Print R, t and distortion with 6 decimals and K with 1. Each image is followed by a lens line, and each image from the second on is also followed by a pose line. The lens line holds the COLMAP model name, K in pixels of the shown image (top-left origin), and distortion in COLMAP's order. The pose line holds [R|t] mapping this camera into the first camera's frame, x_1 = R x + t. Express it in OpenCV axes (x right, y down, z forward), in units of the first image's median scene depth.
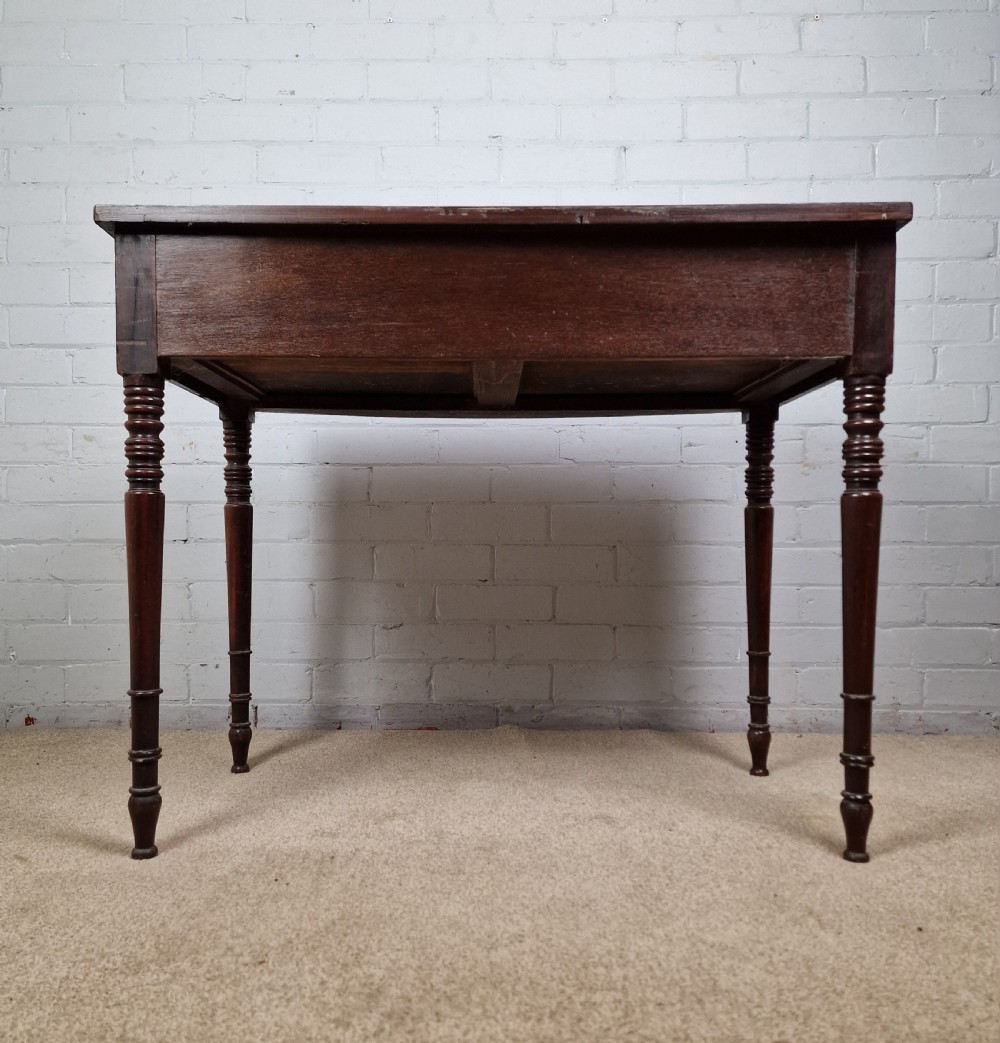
lens RADIAL K [[927.6, 0, 474.5], [0, 927.6, 550.8], [0, 0, 1]] dist [0.051815, -0.027951]
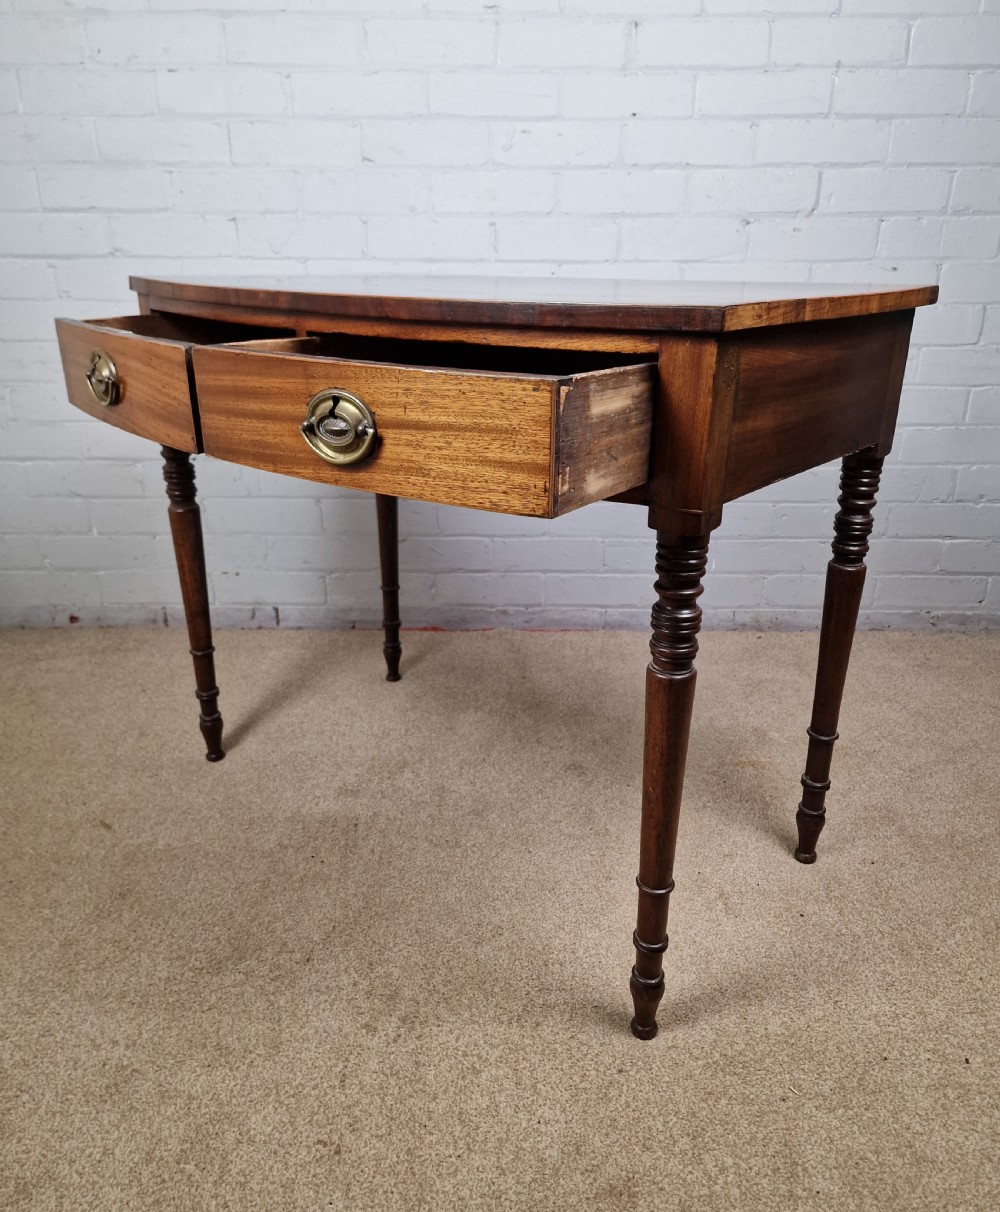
lens RADIAL K [[930.4, 0, 498.0], [0, 930.4, 602.7], [0, 0, 1]] dist [0.059625, -0.056861]
pose [[0.999892, -0.004161, 0.014070, 0.013884], [-0.001231, 0.931757, 0.363082, -0.246867], [-0.014620, -0.363060, 0.931651, -0.039327]]
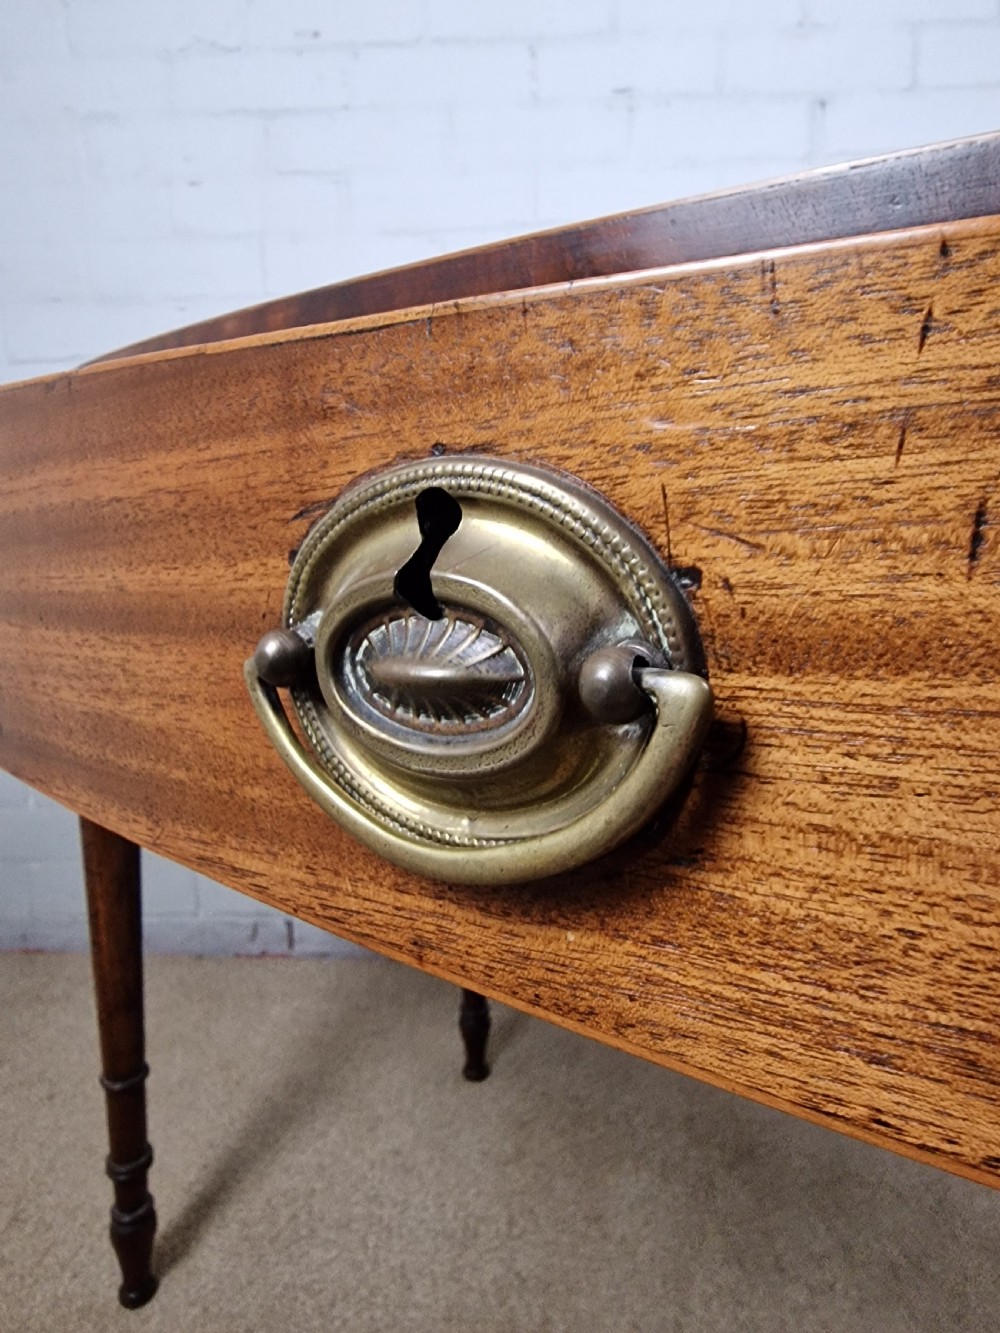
lens RADIAL K [[916.7, 0, 491.3], [0, 916.7, 548.9], [0, 0, 1]] dist [0.057090, -0.053697]
pose [[0.999151, -0.013327, -0.038973, -0.048979], [0.016594, 0.996264, 0.084756, -0.180377], [0.037698, -0.085330, 0.995639, 0.322286]]
